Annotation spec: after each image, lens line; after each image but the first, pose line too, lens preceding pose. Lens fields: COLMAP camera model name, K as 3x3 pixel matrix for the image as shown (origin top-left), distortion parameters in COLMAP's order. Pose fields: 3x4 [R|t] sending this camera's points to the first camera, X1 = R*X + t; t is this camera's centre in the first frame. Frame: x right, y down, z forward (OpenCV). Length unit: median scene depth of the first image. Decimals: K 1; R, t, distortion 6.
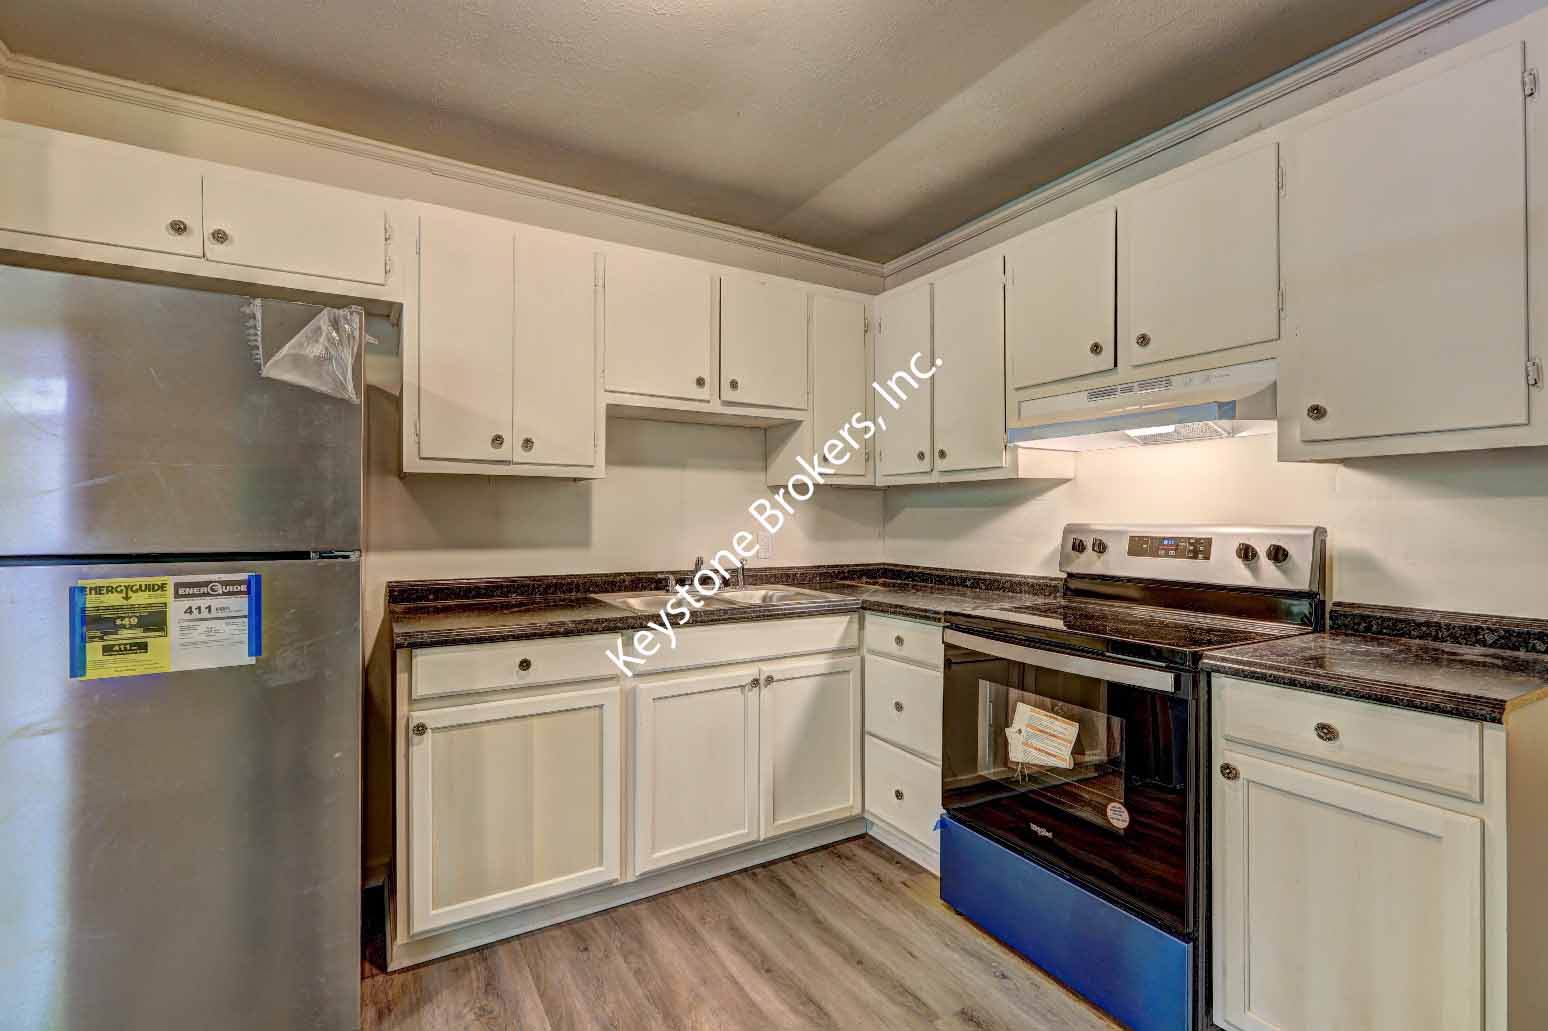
lens RADIAL K [[697.1, 0, 774.9], [0, 697.1, 517.3], [0, 0, 1]] dist [-0.000344, 0.000144]
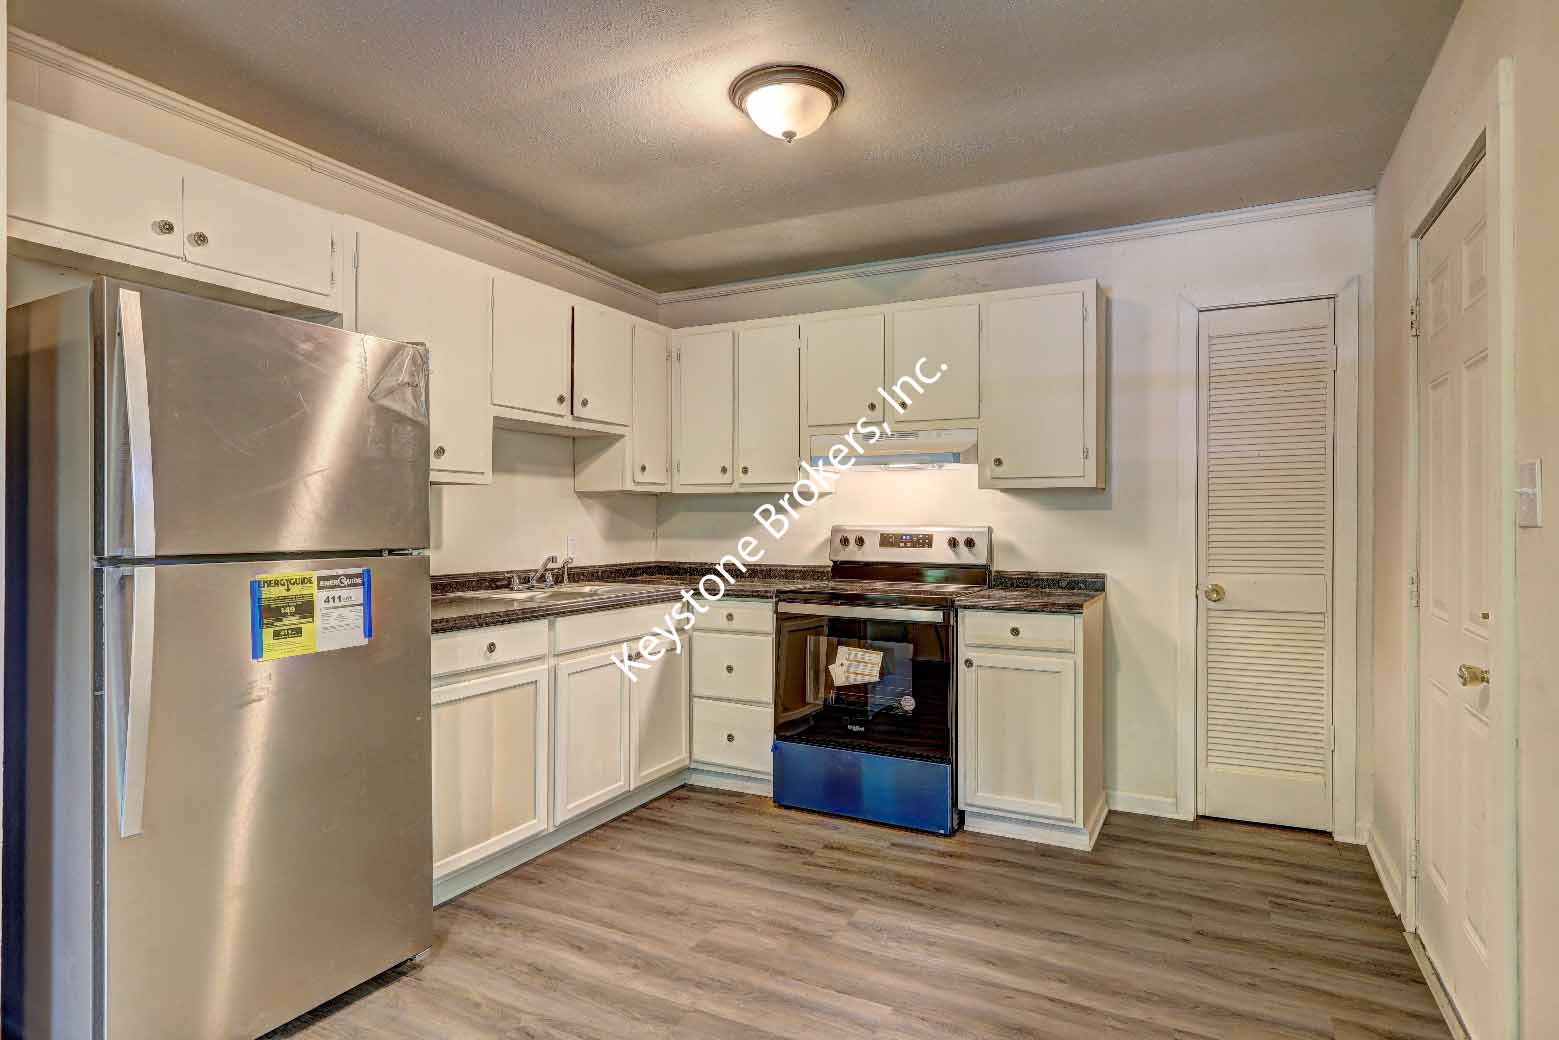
lens RADIAL K [[865.6, 0, 777.4], [0, 865.6, 520.6], [0, 0, 1]] dist [-0.003128, 0.001927]
pose [[0.845453, 0.000882, 0.534049, -0.665370], [-0.001656, 0.999998, 0.000970, -0.001578], [-0.534047, -0.001705, 0.845453, -0.430936]]
